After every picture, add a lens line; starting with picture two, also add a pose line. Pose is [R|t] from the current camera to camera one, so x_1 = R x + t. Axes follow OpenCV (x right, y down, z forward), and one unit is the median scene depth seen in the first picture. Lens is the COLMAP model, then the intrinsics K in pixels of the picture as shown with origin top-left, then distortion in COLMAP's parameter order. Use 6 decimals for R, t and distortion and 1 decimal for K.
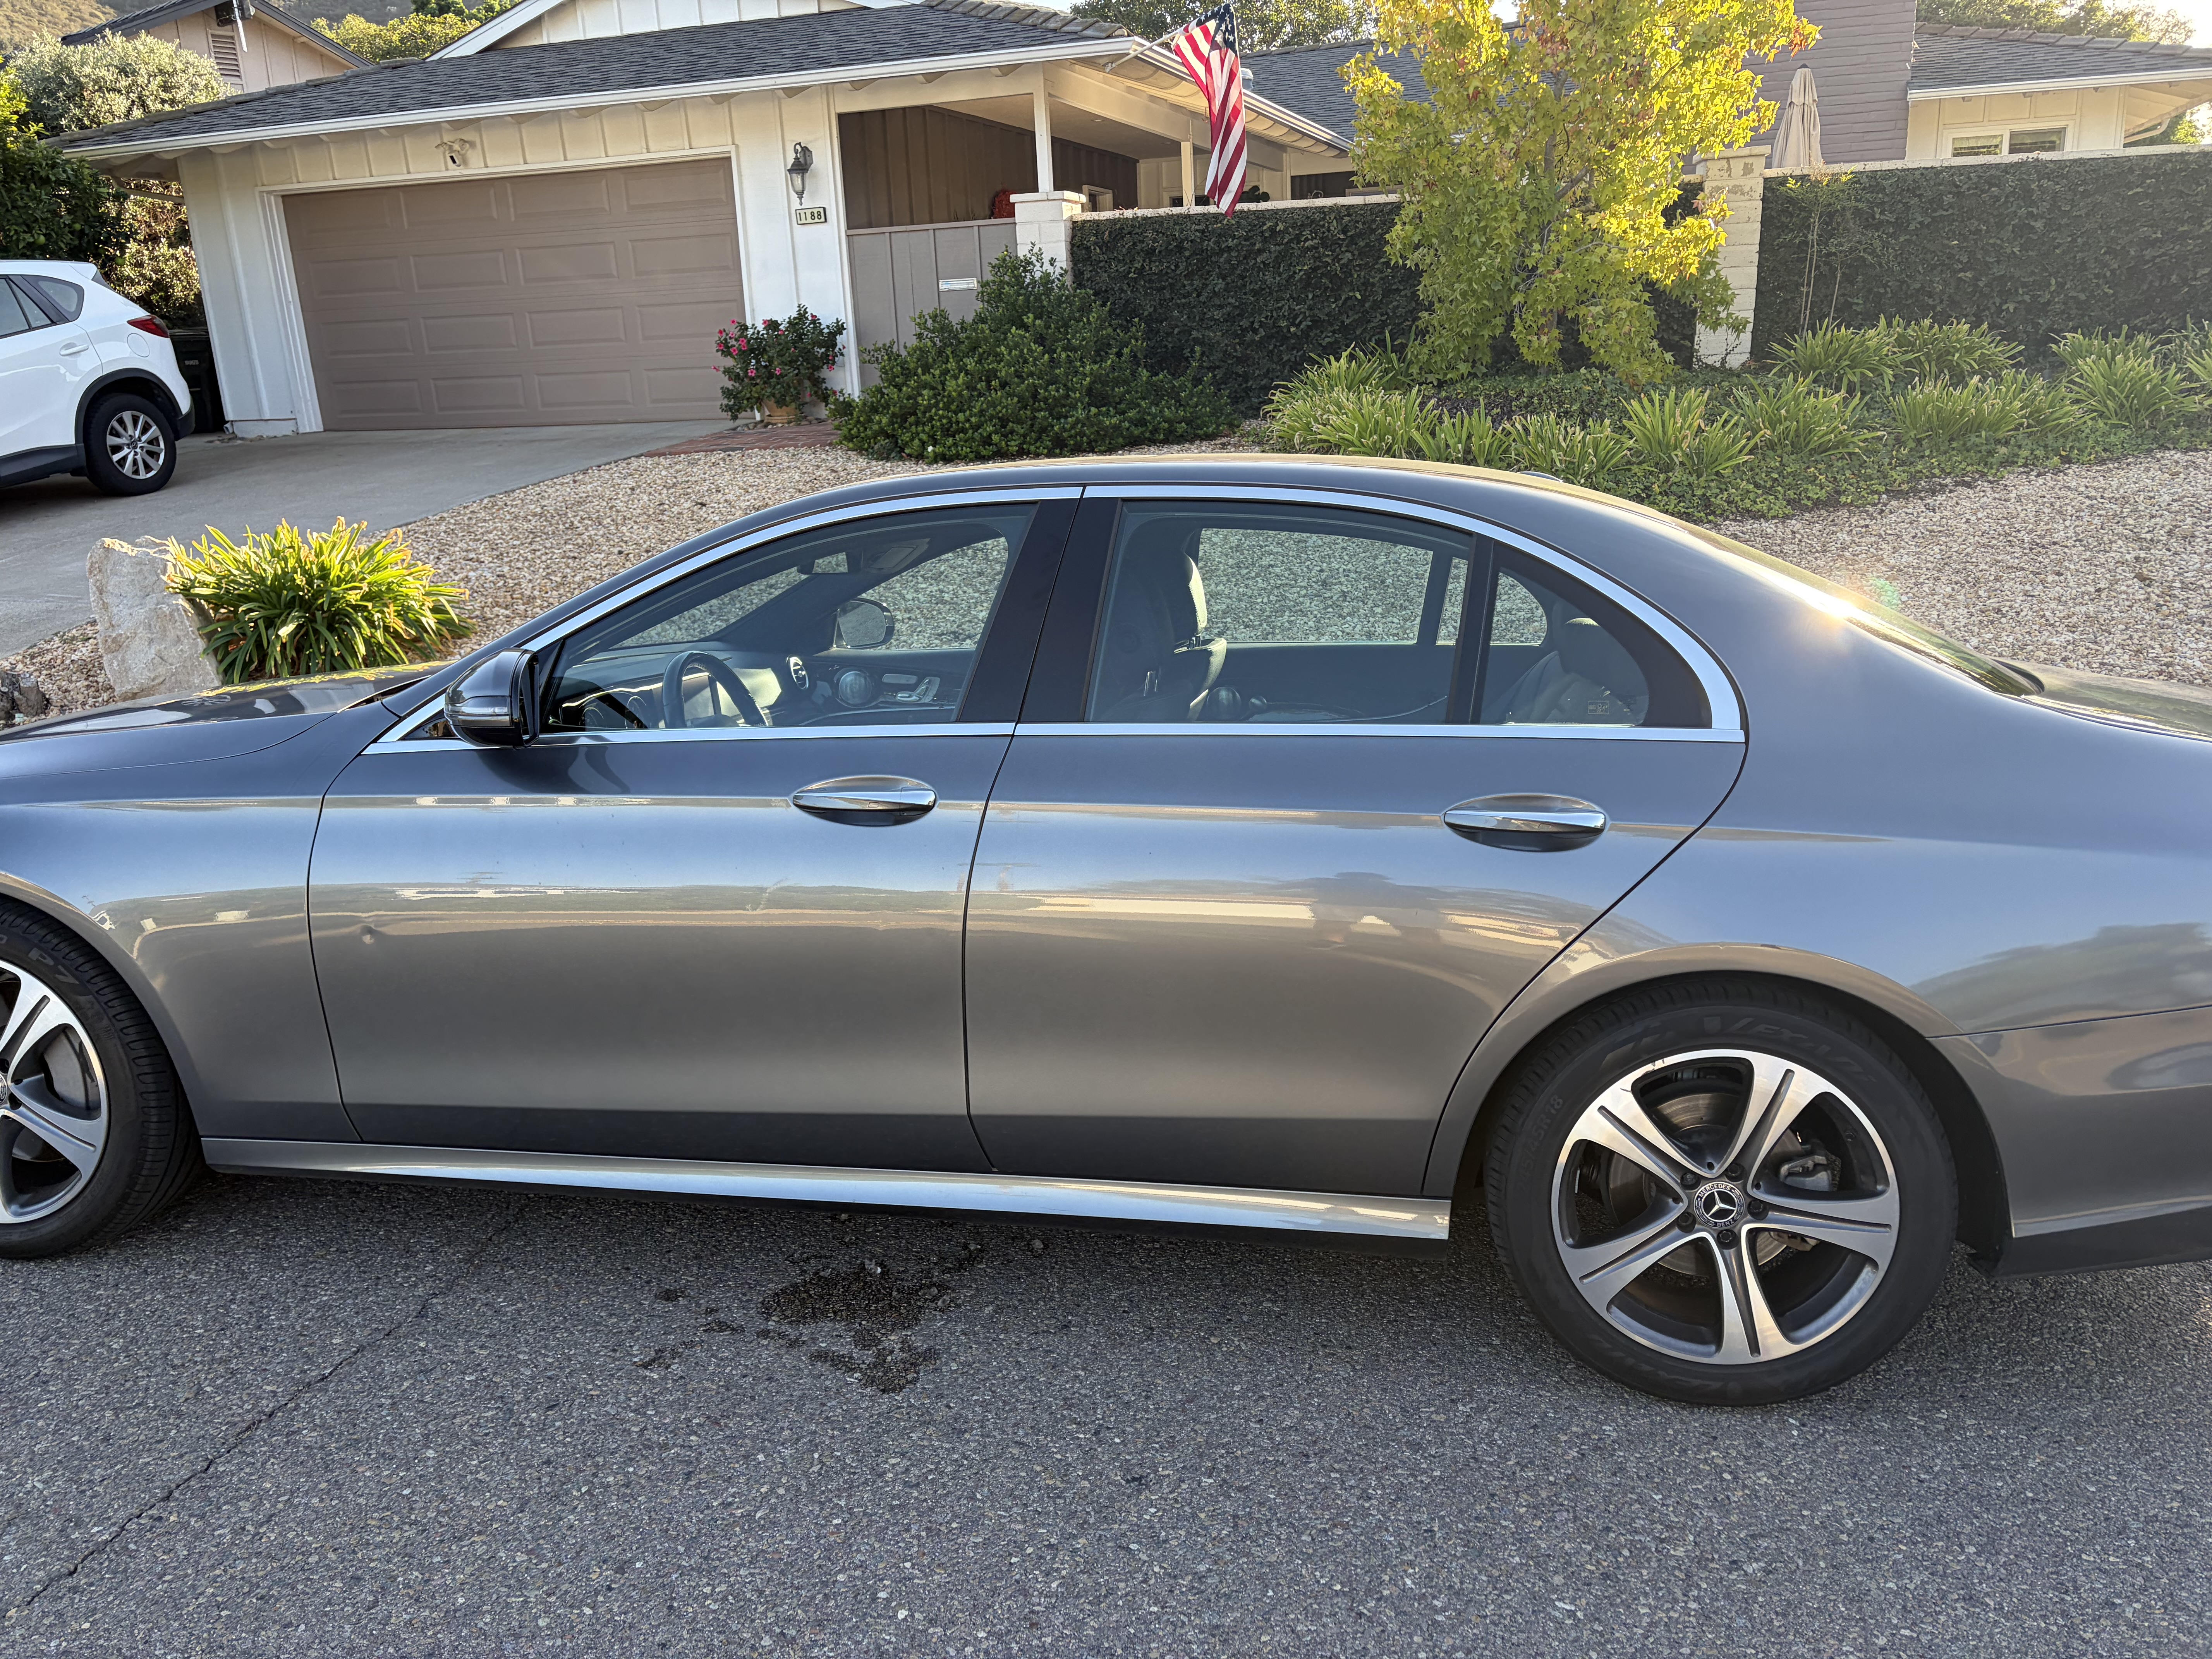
lens RADIAL K [[1642.0, 0, 1169.6], [0, 1642.0, 834.5], [0, 0, 1]] dist [0.000220, -0.006969]
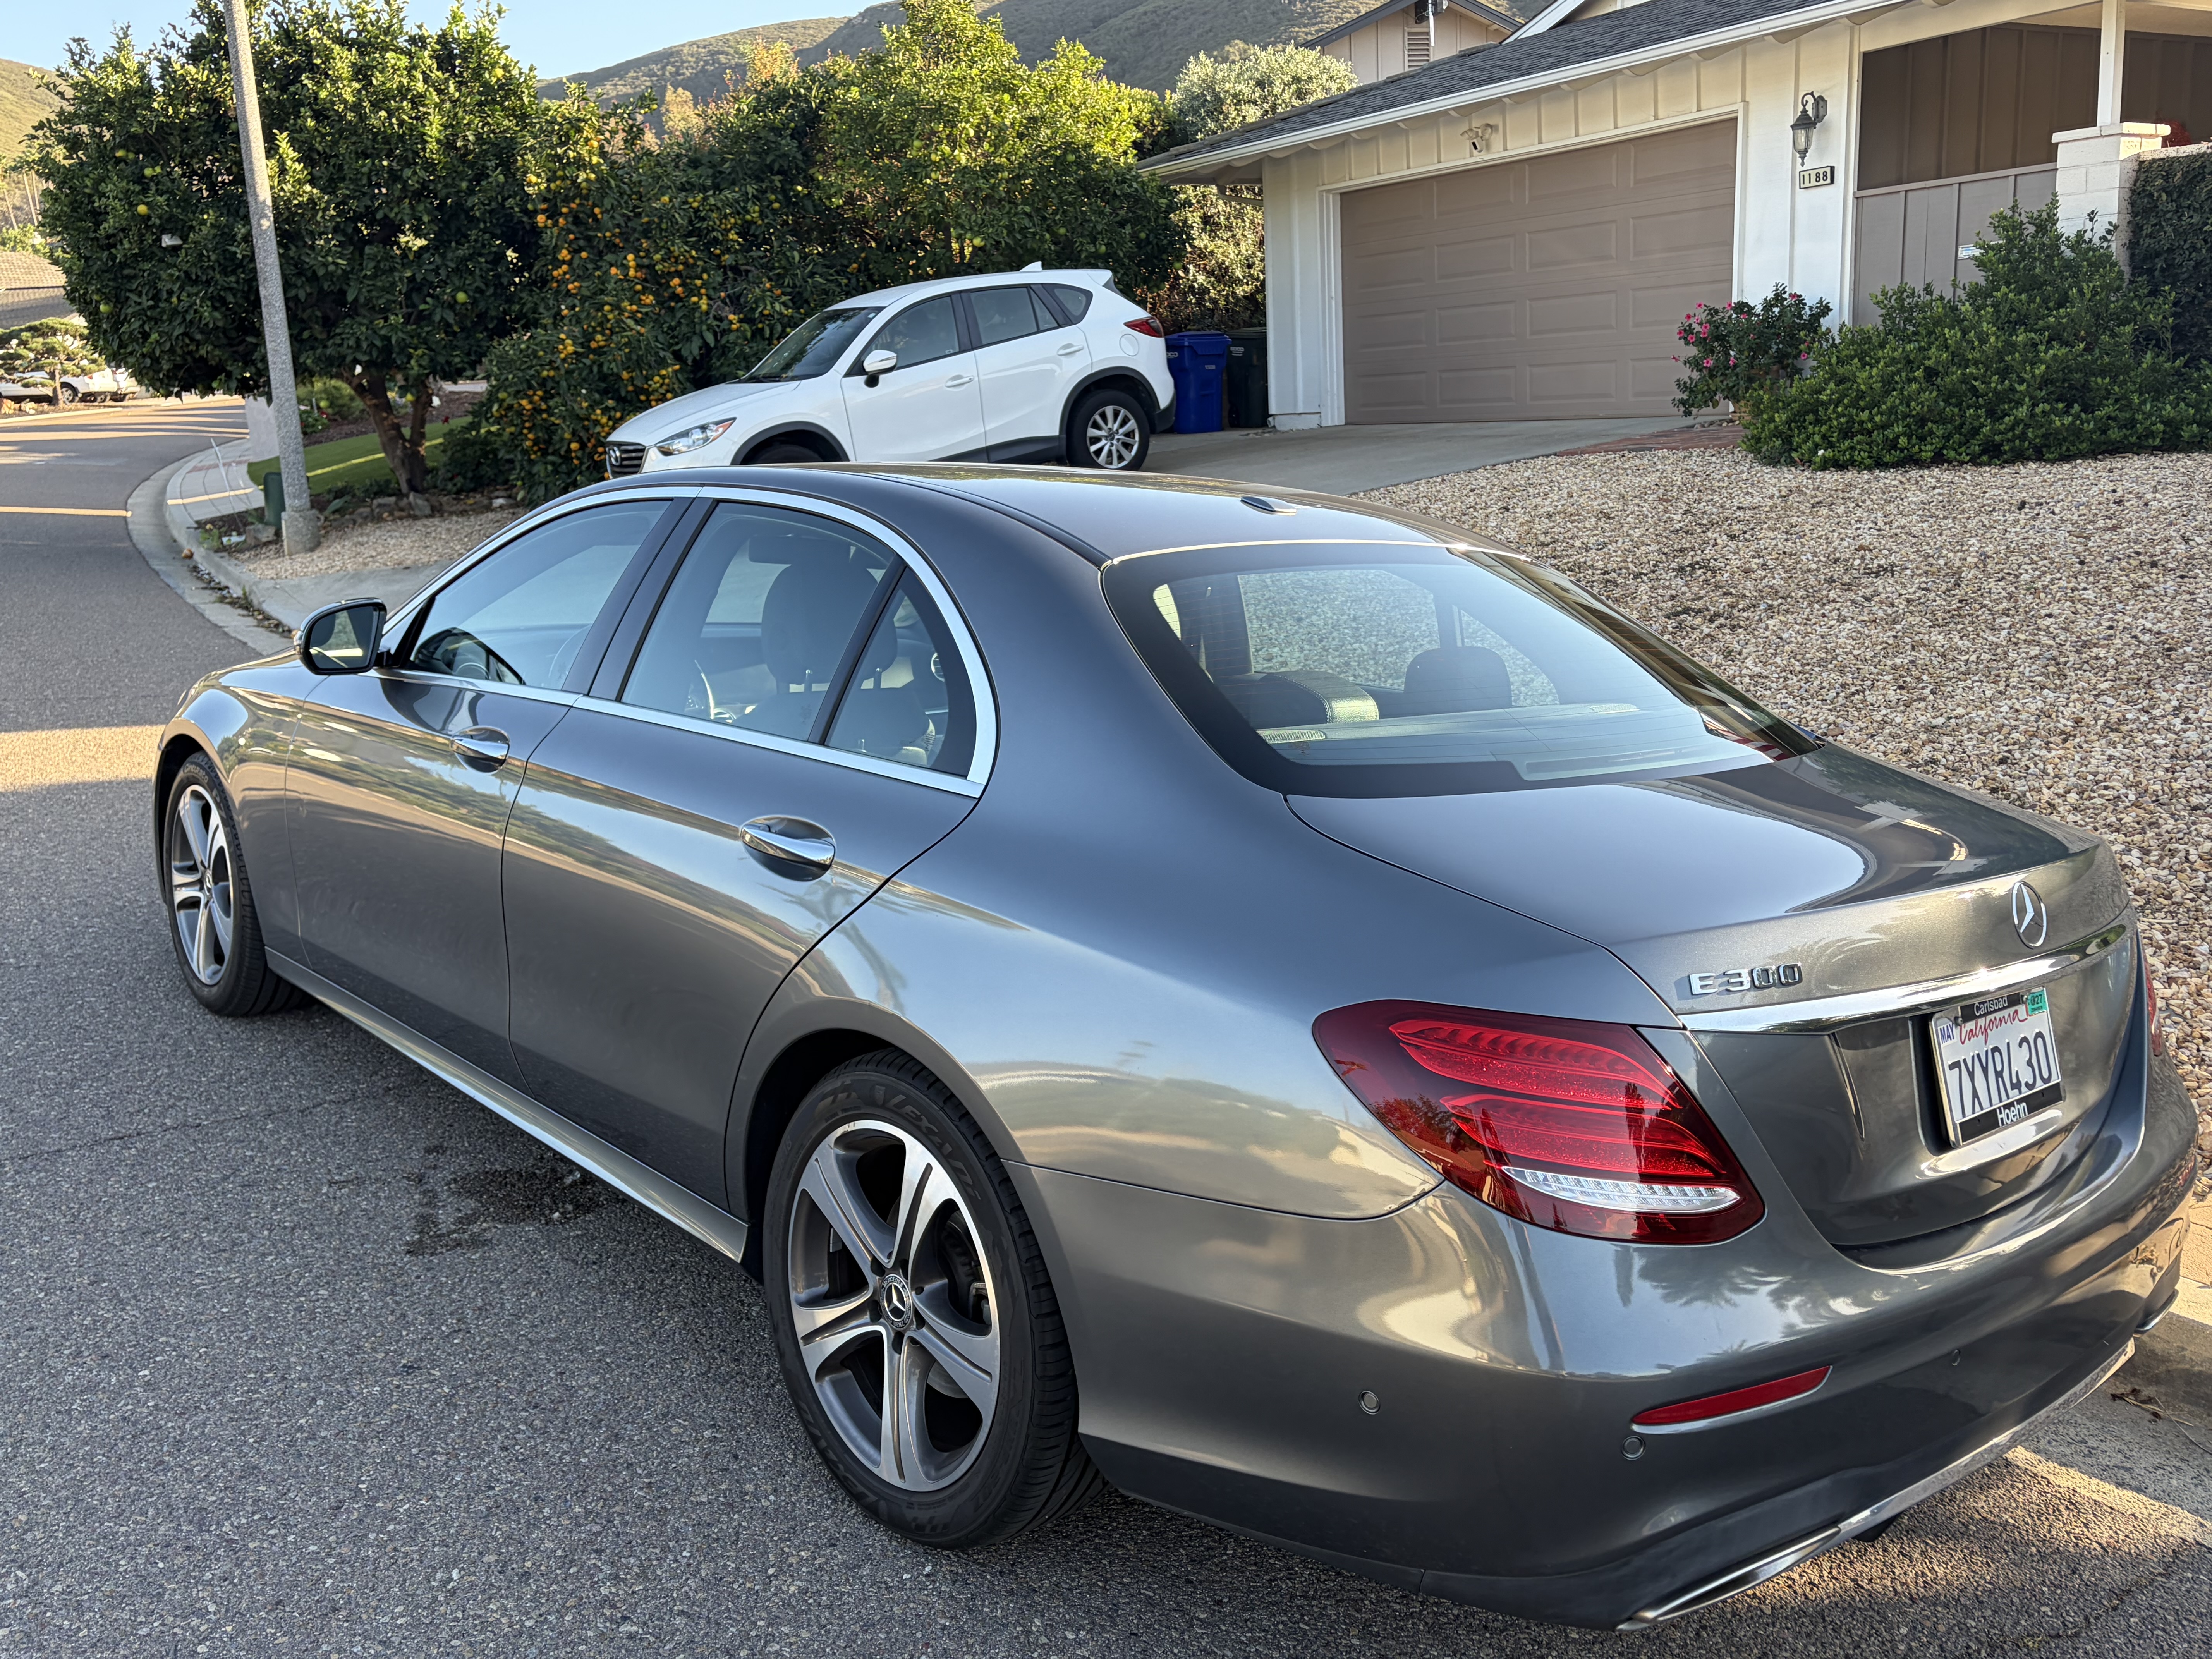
lens RADIAL K [[1896.3, 0, 1107.0], [0, 1896.3, 873.7], [0, 0, 1]] dist [-0.036652, 0.026627]
pose [[0.765206, 0.153591, -0.625195, 0.171080], [-0.159489, 0.986078, 0.047043, -0.011381], [0.623717, 0.063714, 0.779049, 0.042984]]
